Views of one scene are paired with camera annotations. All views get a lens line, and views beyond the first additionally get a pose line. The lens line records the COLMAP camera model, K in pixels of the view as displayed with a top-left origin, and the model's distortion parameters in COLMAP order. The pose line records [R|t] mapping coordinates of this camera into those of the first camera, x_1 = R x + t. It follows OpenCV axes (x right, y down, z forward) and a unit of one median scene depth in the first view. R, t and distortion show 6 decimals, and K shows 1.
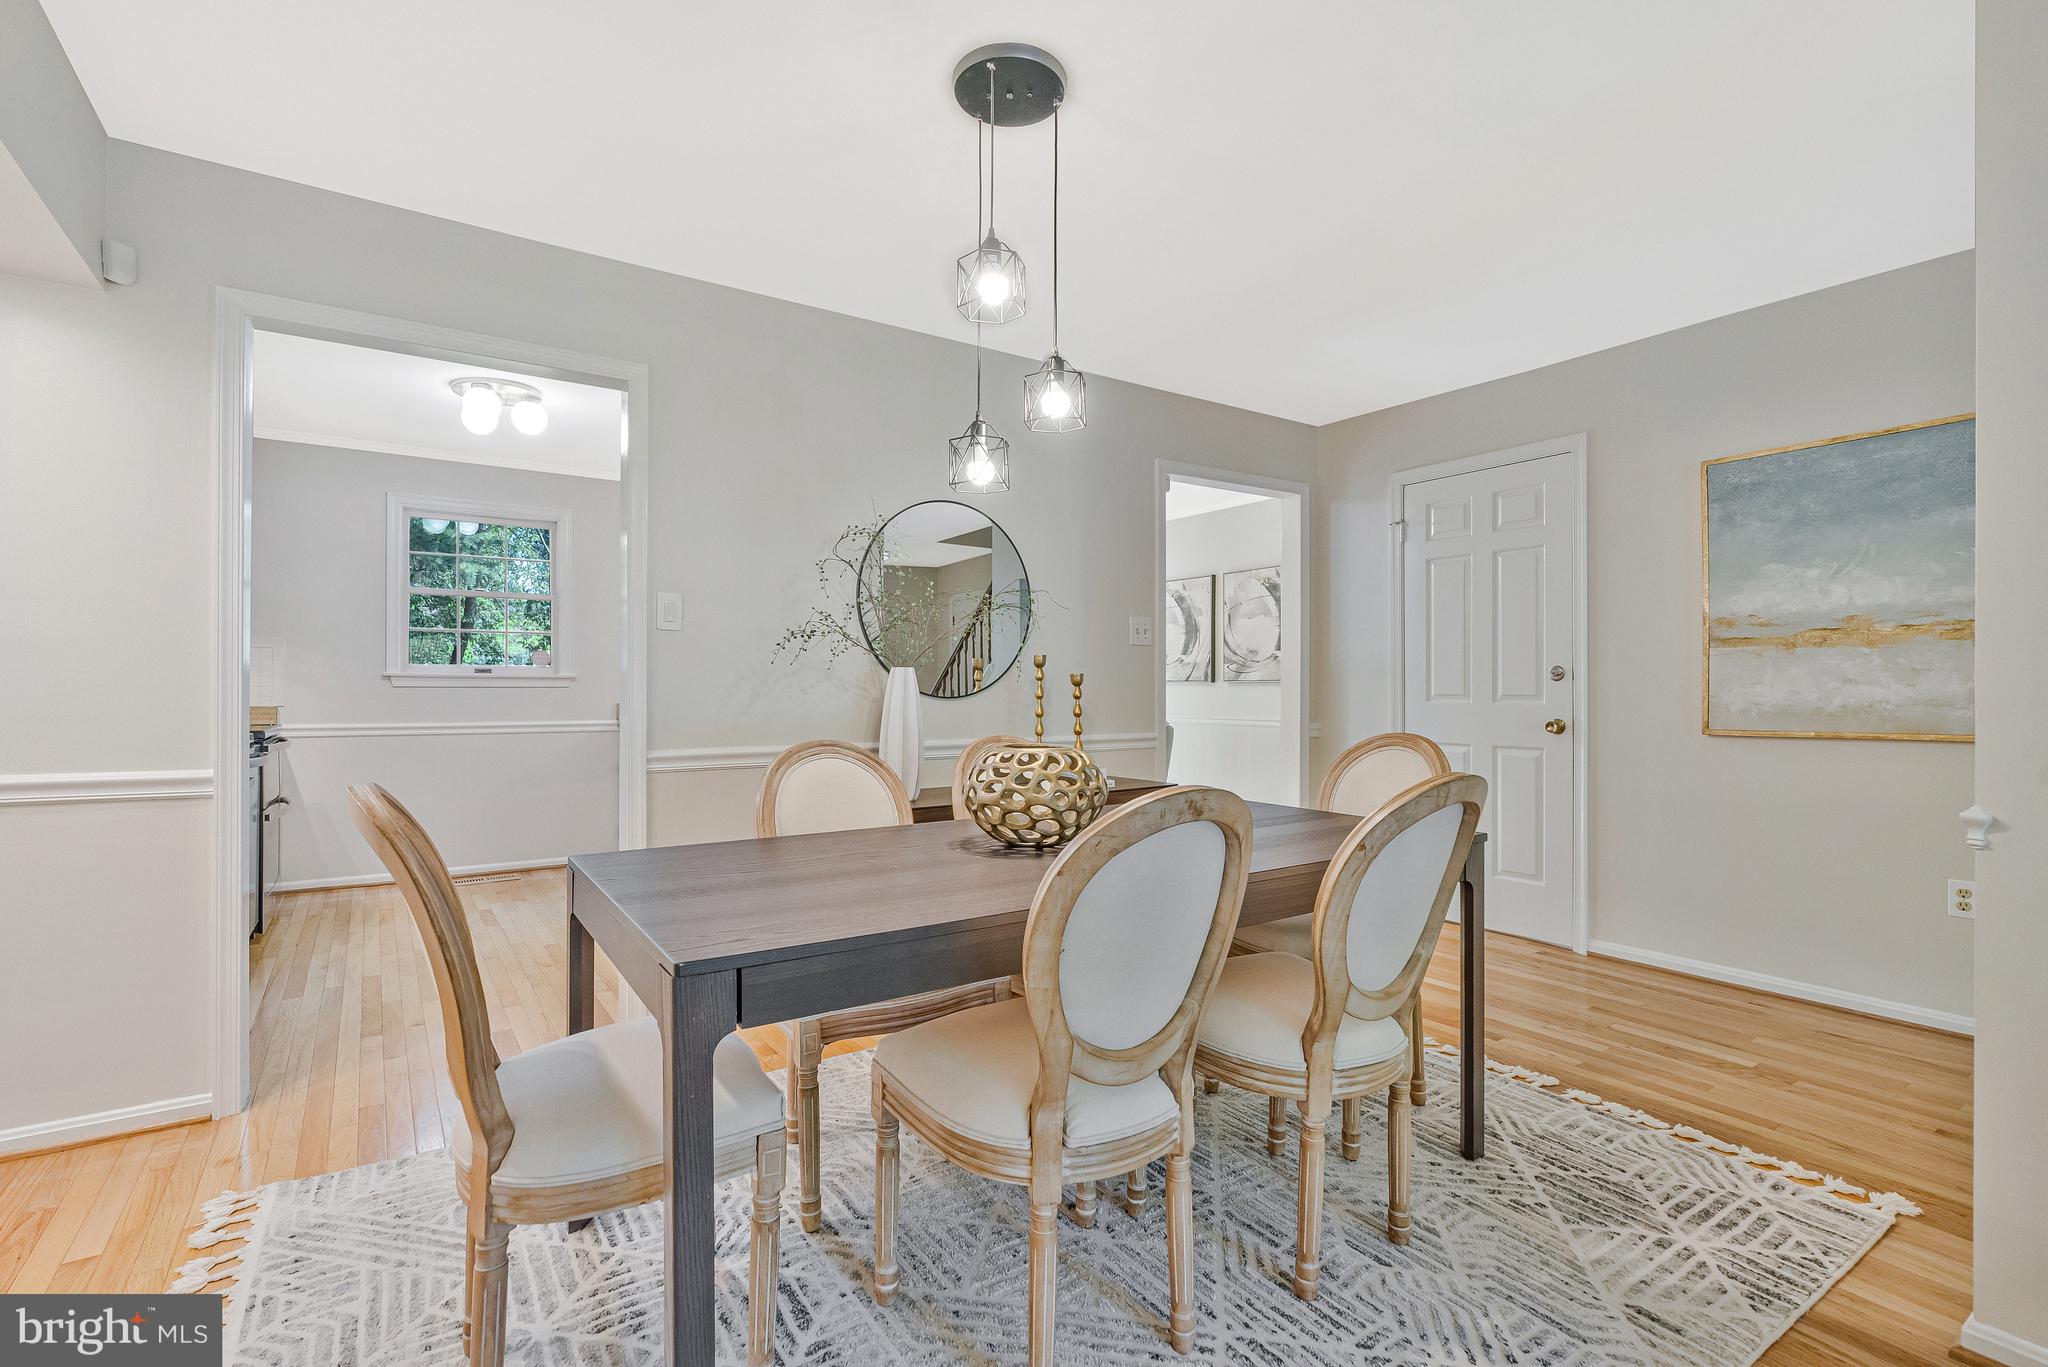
lens RADIAL K [[959.8, 0, 1025.3], [0, 959.8, 685.1], [0, 0, 1]] dist [-0.010539, 0.002240]
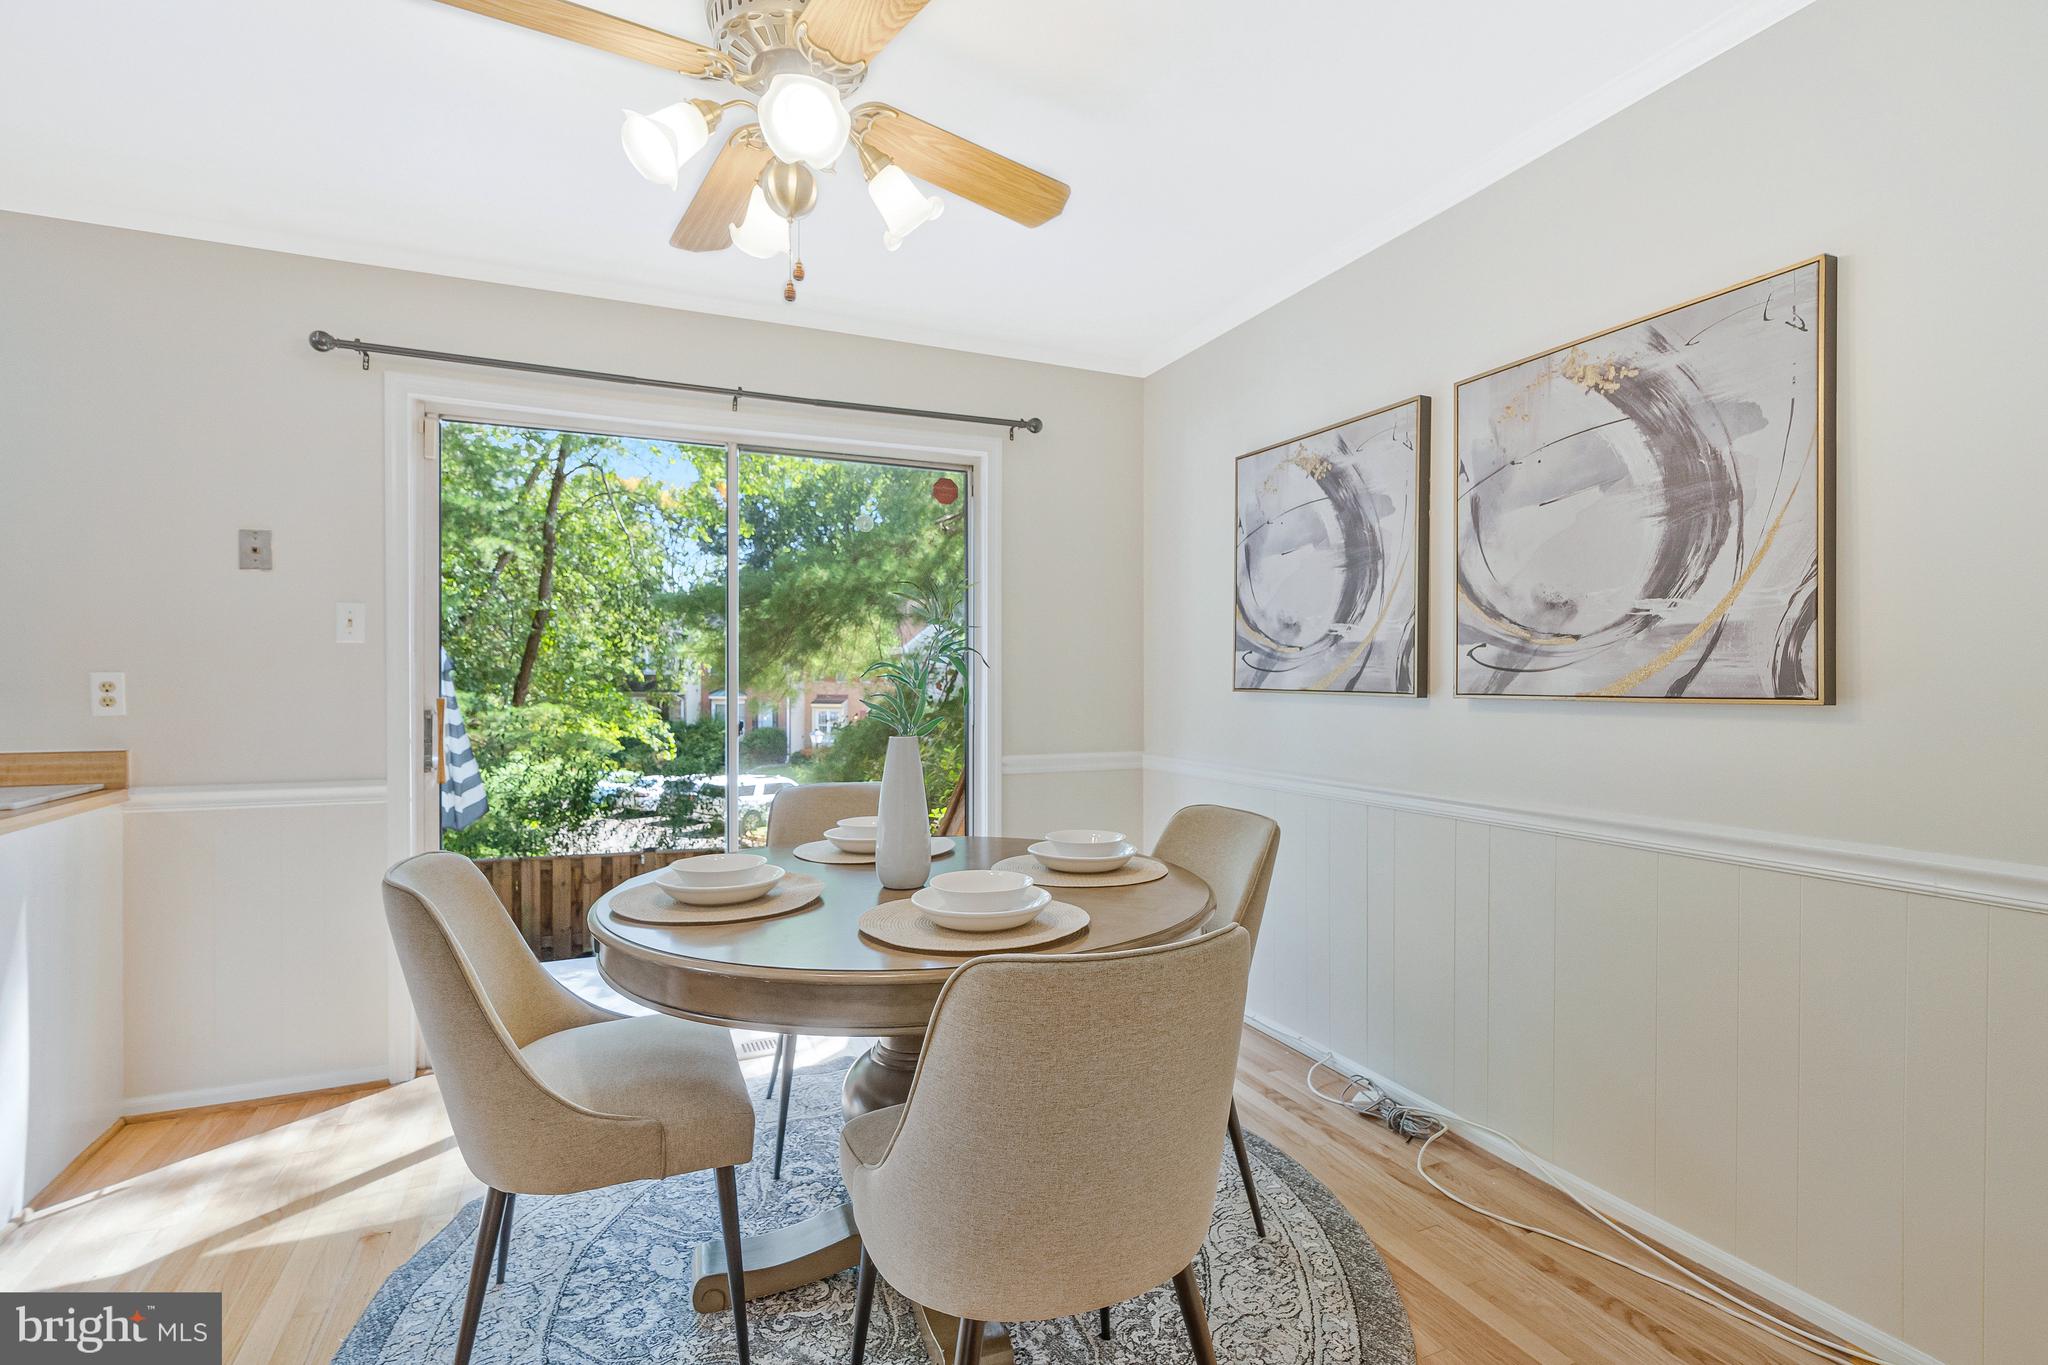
lens RADIAL K [[959.8, 0, 1018.7], [0, 959.8, 686.3], [0, 0, 1]] dist [-0.010539, 0.002240]
pose [[0.982260, -0.000436, -0.187523, 0.190746], [0.003054, 0.999902, 0.013674, -0.020253], [0.187499, -0.014004, 0.982165, 1.034460]]
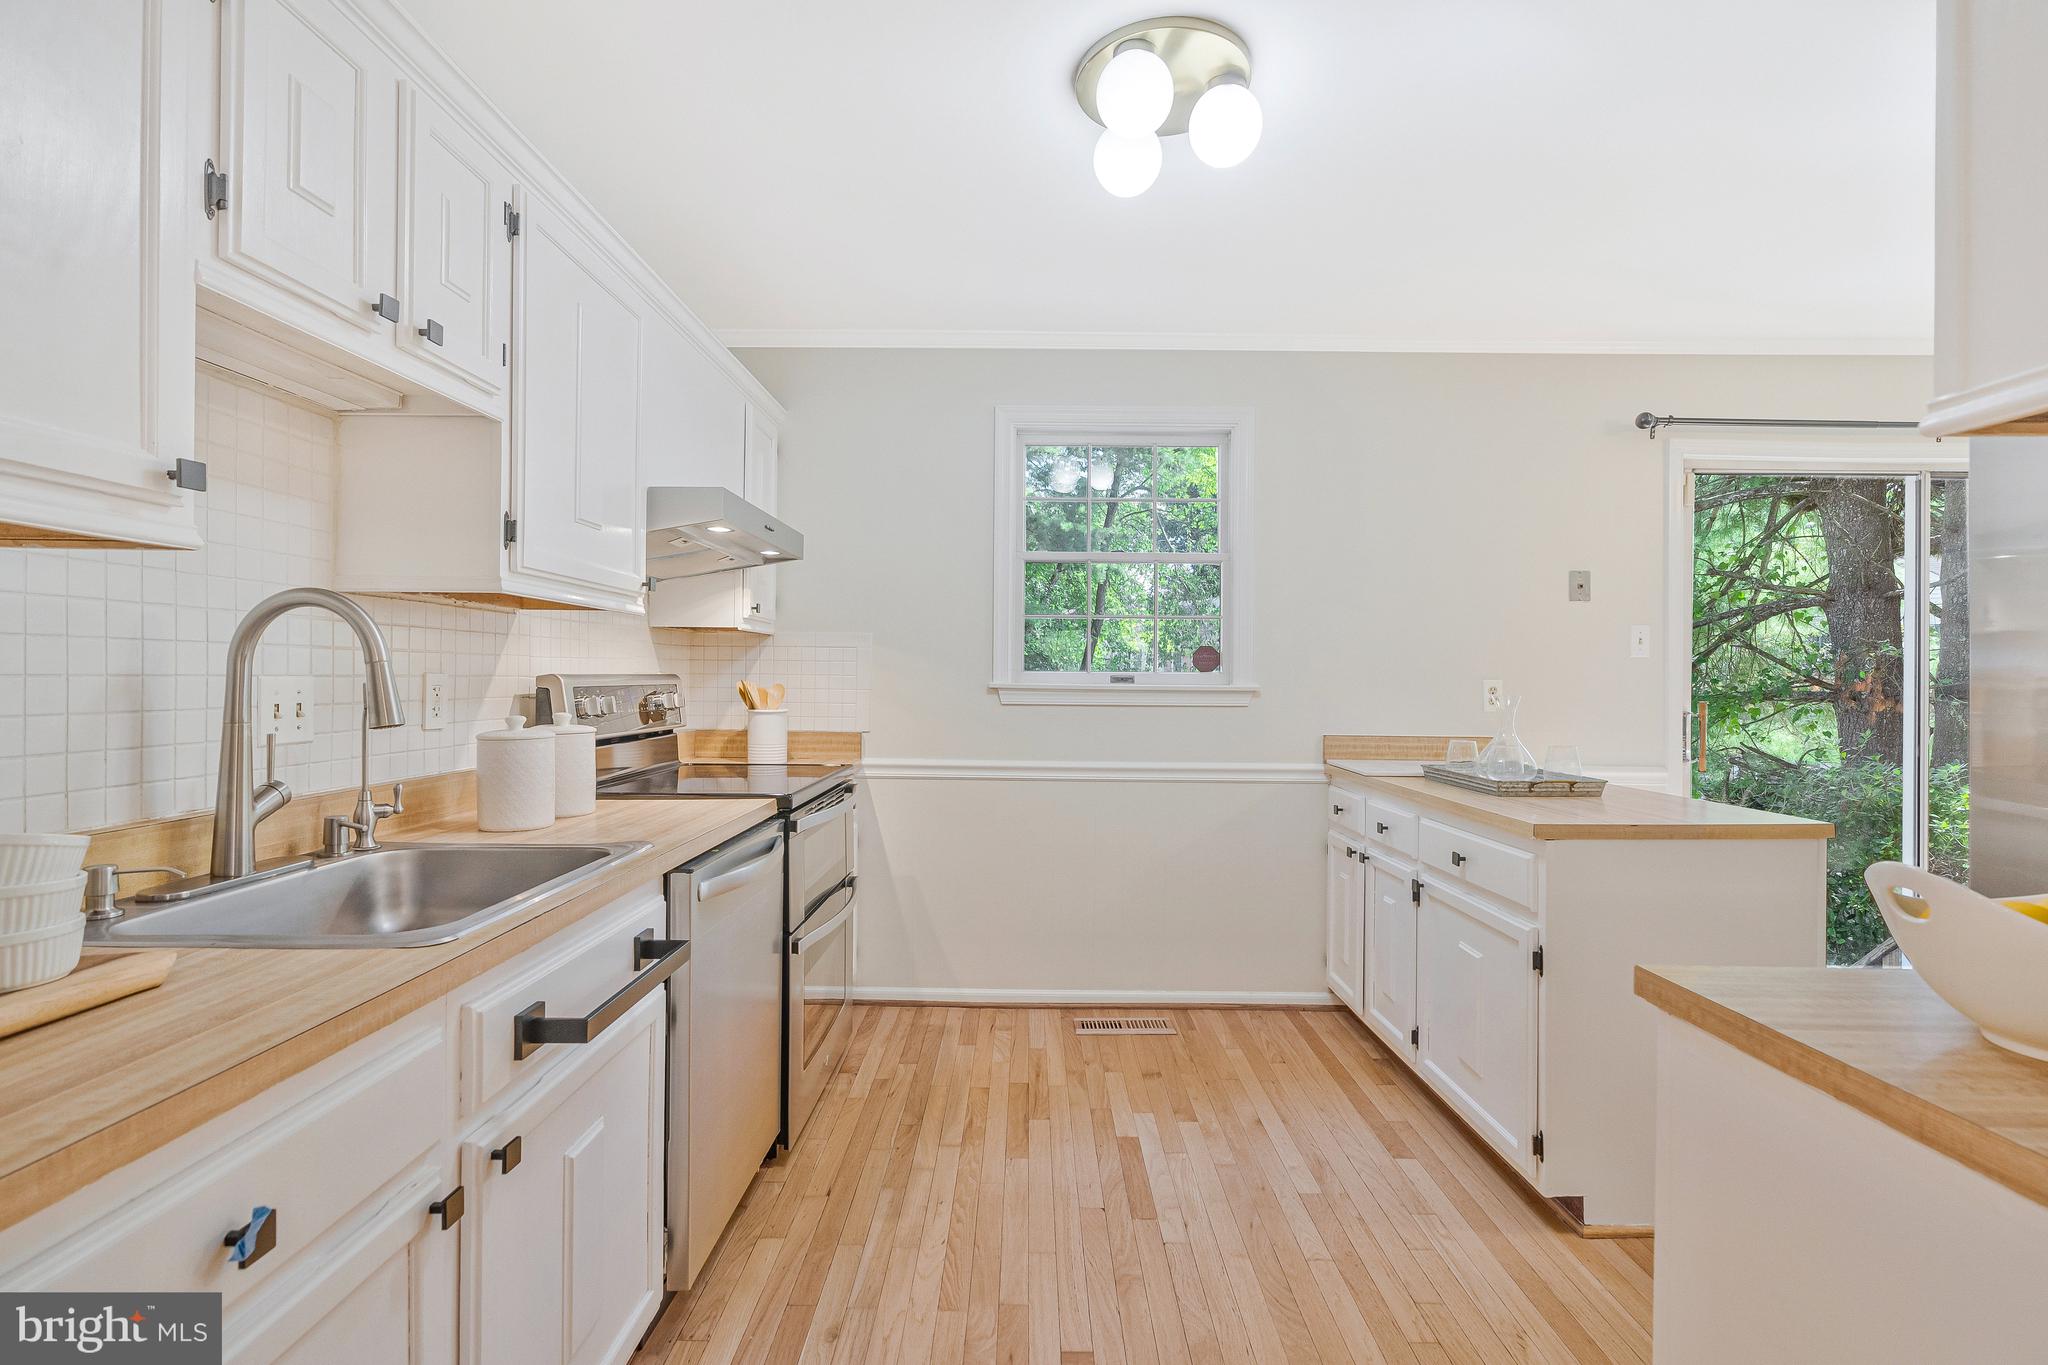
lens RADIAL K [[959.8, 0, 1020.7], [0, 959.8, 672.2], [0, 0, 1]] dist [-0.010539, 0.002240]
pose [[0.821090, 0.001620, -0.570797, -0.358675], [-0.005055, 0.999977, -0.004434, -0.023262], [0.570777, 0.006526, 0.821079, 0.607660]]
